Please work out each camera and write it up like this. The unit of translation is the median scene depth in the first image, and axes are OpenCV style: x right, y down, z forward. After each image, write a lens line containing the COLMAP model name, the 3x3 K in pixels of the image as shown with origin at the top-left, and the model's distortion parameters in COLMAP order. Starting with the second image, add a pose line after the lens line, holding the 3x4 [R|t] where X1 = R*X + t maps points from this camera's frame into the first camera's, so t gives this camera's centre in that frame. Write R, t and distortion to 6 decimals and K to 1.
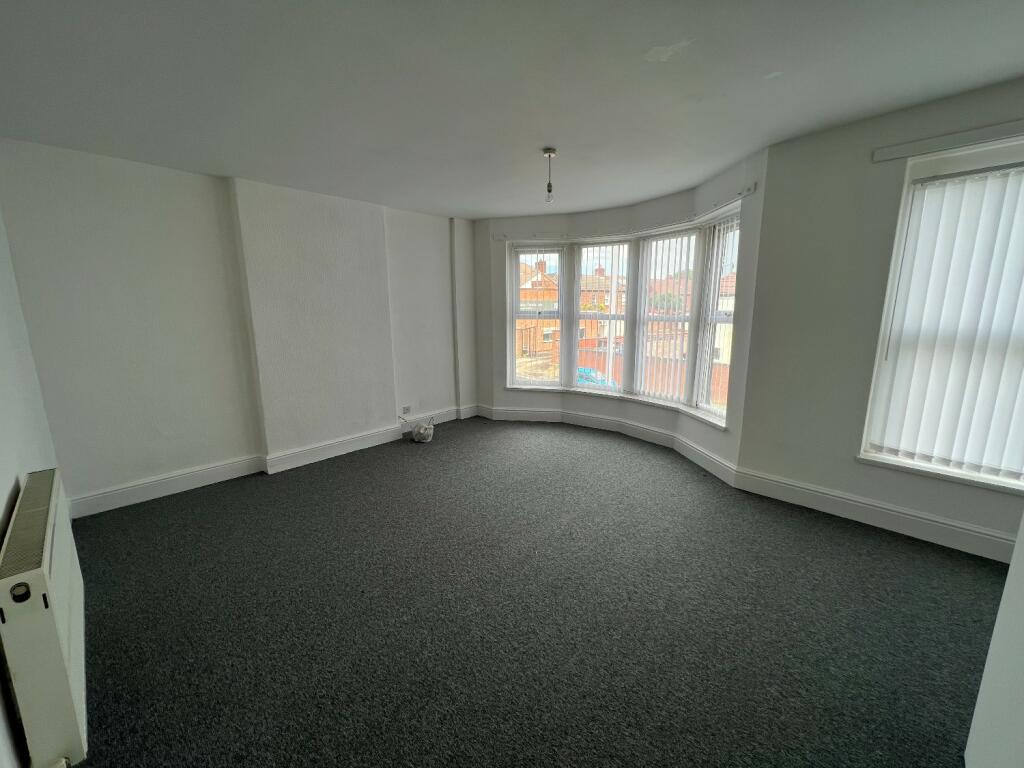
lens RADIAL K [[412.3, 0, 514.9], [0, 412.3, 385.7], [0, 0, 1]] dist [0.002183, 0.000684]
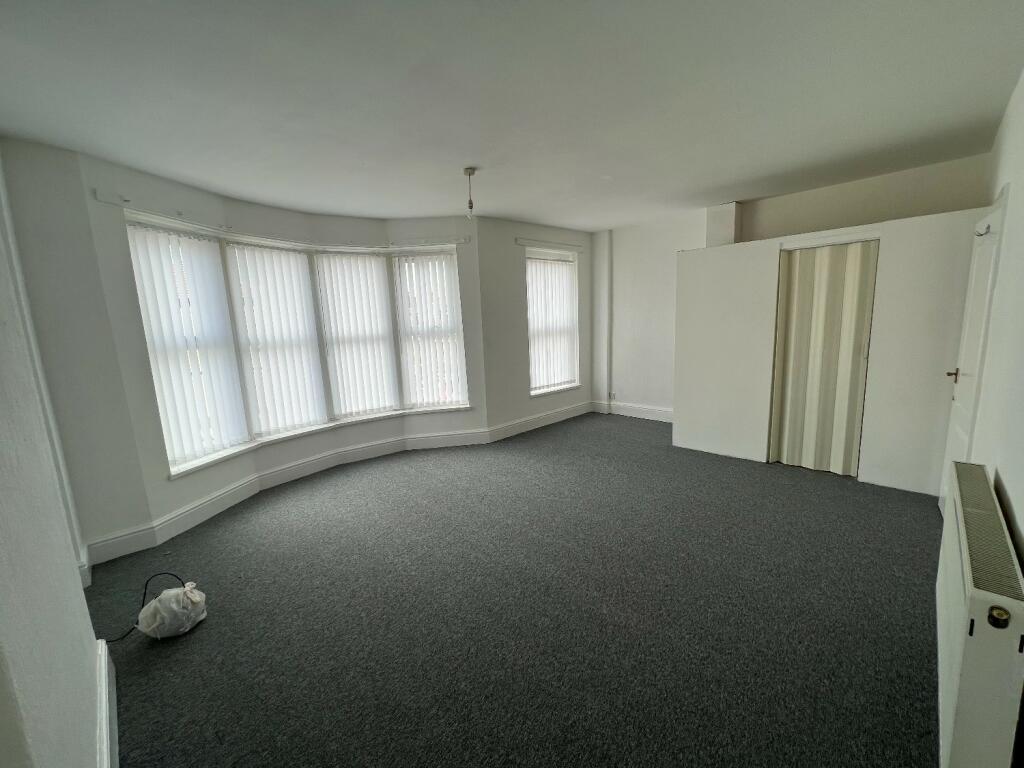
lens RADIAL K [[412.3, 0, 511.9], [0, 412.3, 386.3], [0, 0, 1]] dist [0.002183, 0.000684]
pose [[0.018760, -0.151097, 0.988341, -0.636088], [0.229313, 0.962815, 0.142842, -0.098678], [-0.973172, 0.223960, 0.052711, 0.589494]]
